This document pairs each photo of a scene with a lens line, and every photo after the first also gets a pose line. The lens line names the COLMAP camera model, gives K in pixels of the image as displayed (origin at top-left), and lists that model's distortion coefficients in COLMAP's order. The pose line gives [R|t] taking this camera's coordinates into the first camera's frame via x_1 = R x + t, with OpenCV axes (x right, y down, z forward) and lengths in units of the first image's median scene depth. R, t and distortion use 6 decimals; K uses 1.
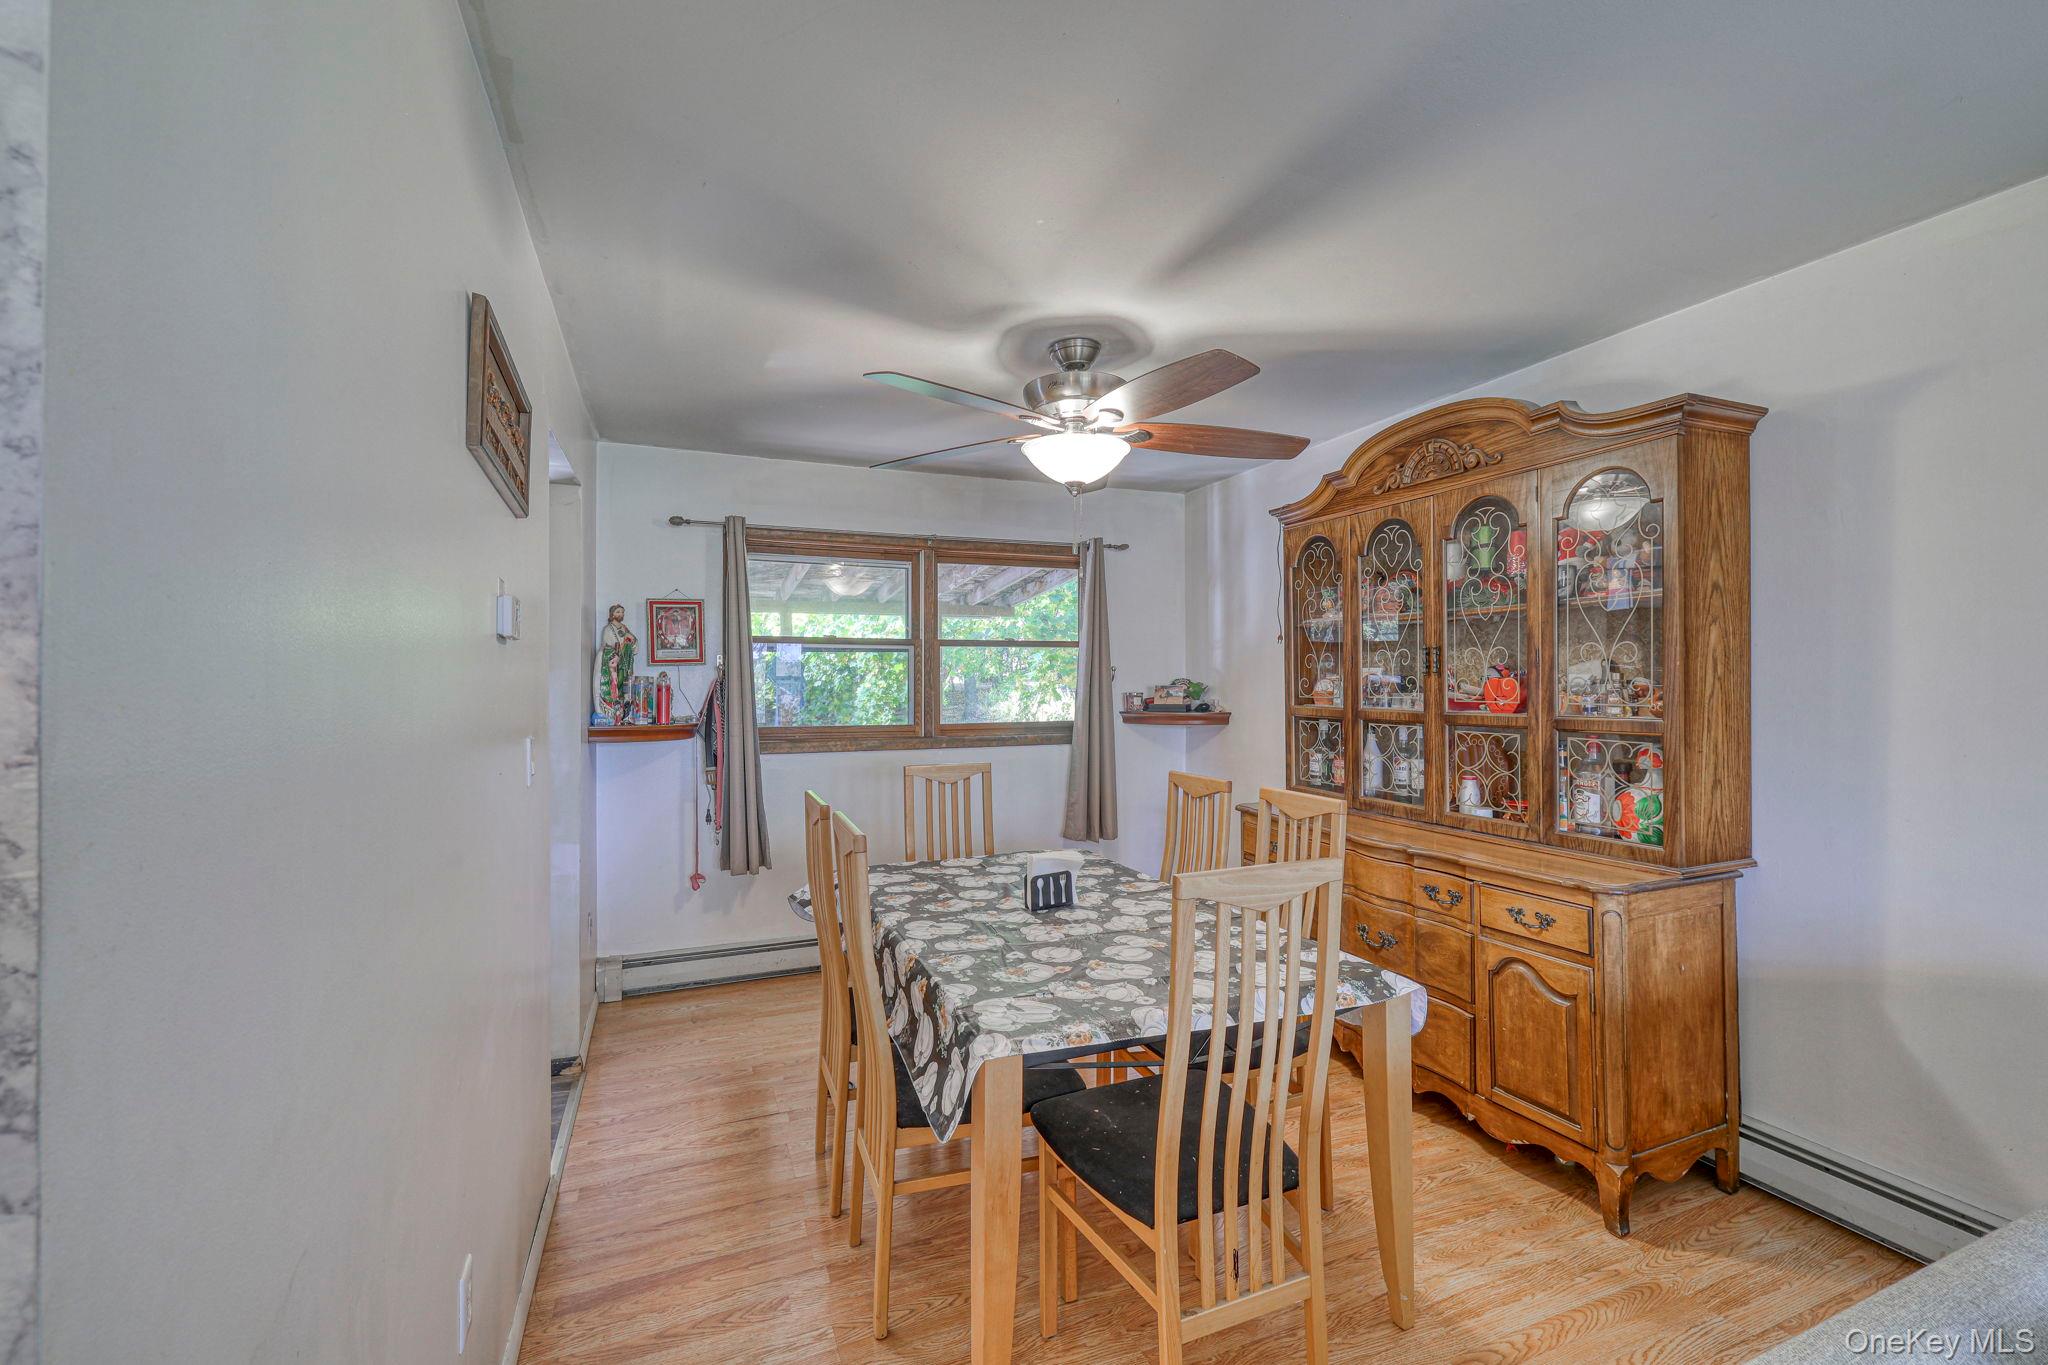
lens RADIAL K [[859.3, 0, 1024.0], [0, 859.3, 682.5], [0, 0, 1]] dist [-0.001348, -0.000092]
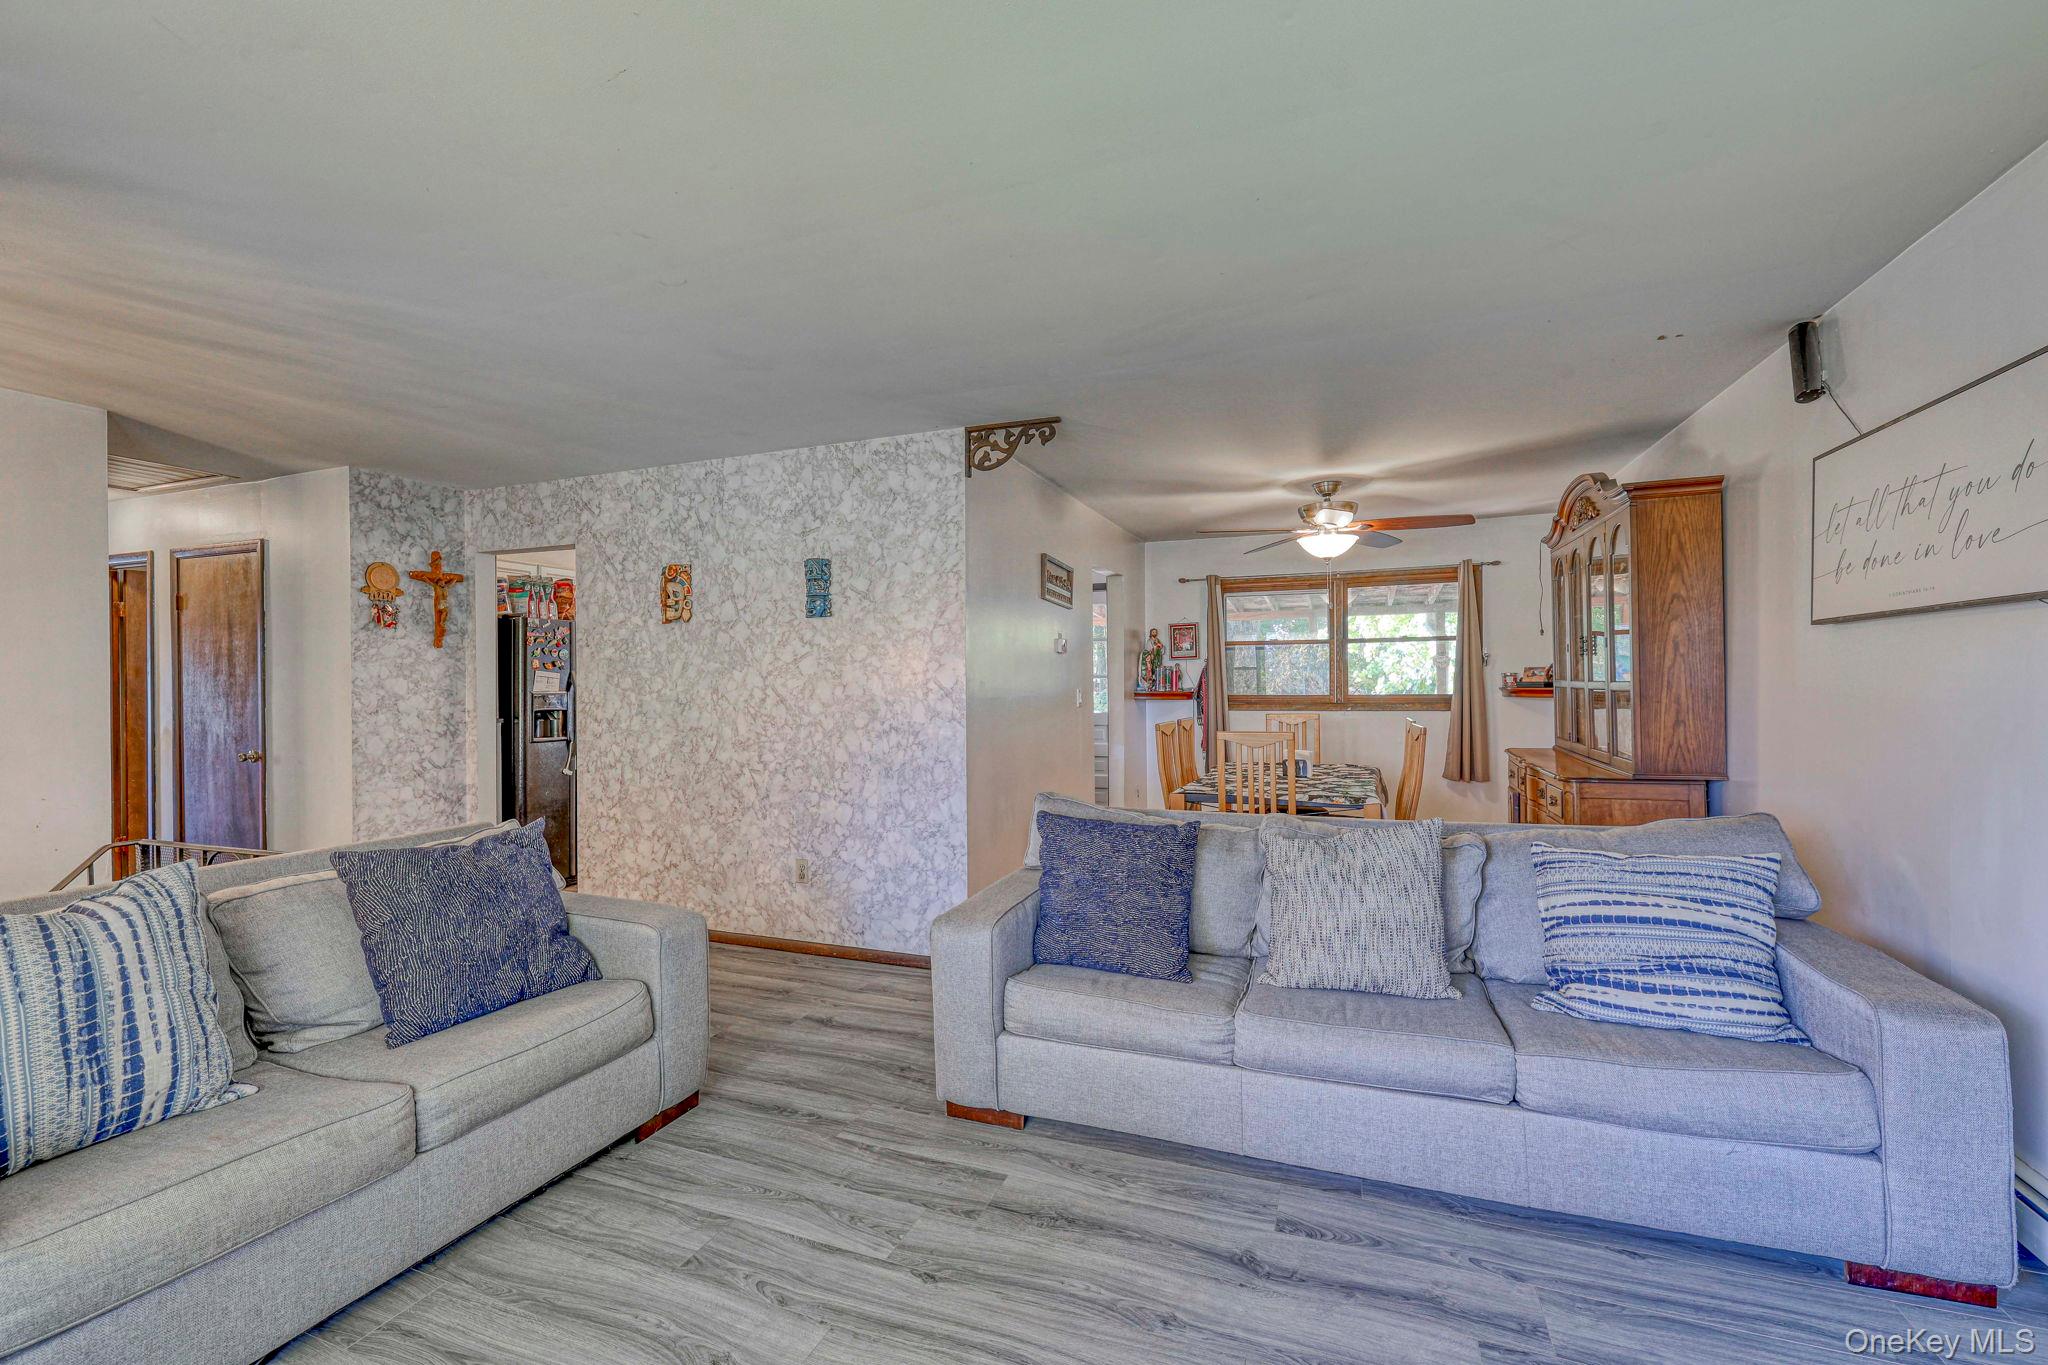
lens RADIAL K [[859.3, 0, 1024.0], [0, 859.3, 682.5], [0, 0, 1]] dist [-0.001348, -0.000092]
pose [[0.728390, -0.002660, -0.685158, 0.595275], [0.009616, 0.999934, 0.006340, 0.013722], [0.685096, -0.011206, 0.728367, -0.559599]]
